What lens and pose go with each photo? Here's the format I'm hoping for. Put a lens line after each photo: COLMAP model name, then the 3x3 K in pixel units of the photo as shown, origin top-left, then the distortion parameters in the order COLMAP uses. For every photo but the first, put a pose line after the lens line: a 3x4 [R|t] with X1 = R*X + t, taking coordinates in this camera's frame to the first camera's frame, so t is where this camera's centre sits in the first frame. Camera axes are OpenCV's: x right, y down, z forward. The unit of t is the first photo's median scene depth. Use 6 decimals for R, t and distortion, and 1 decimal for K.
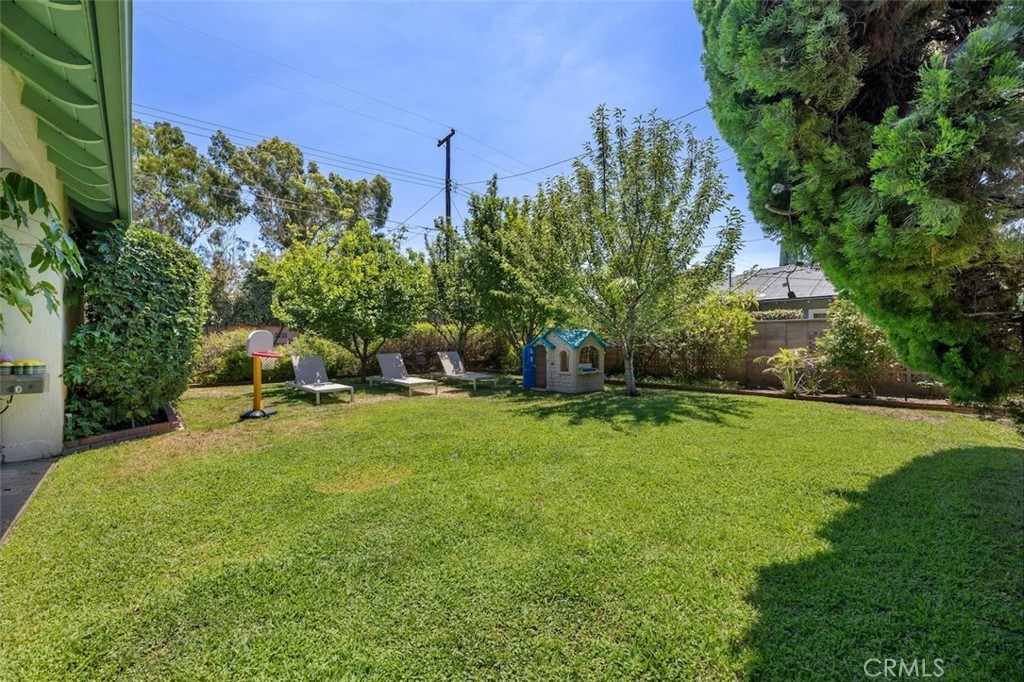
lens RADIAL K [[444.8, 0, 511.5], [0, 444.8, 346.2], [0, 0, 1]] dist [0.000944, 0.000135]
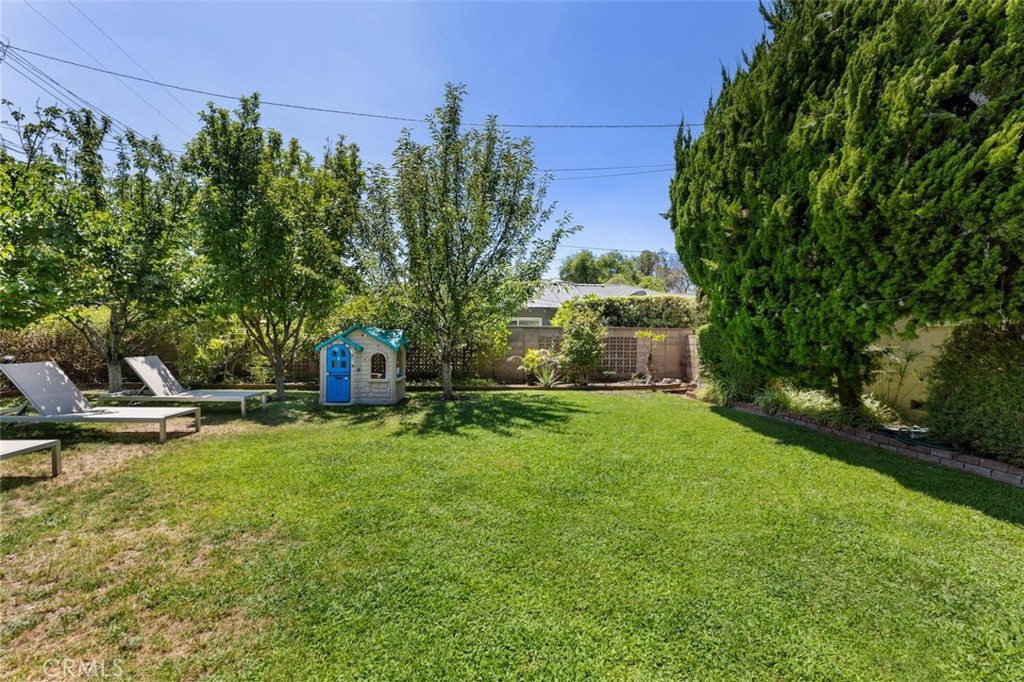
lens RADIAL K [[444.8, 0, 511.0], [0, 444.8, 338.4], [0, 0, 1]] dist [0.000944, 0.000135]
pose [[0.572922, 0.016250, 0.819449, -0.403487], [-0.007103, 0.999864, -0.014861, -0.006346], [-0.819579, 0.002694, 0.572960, 0.333963]]
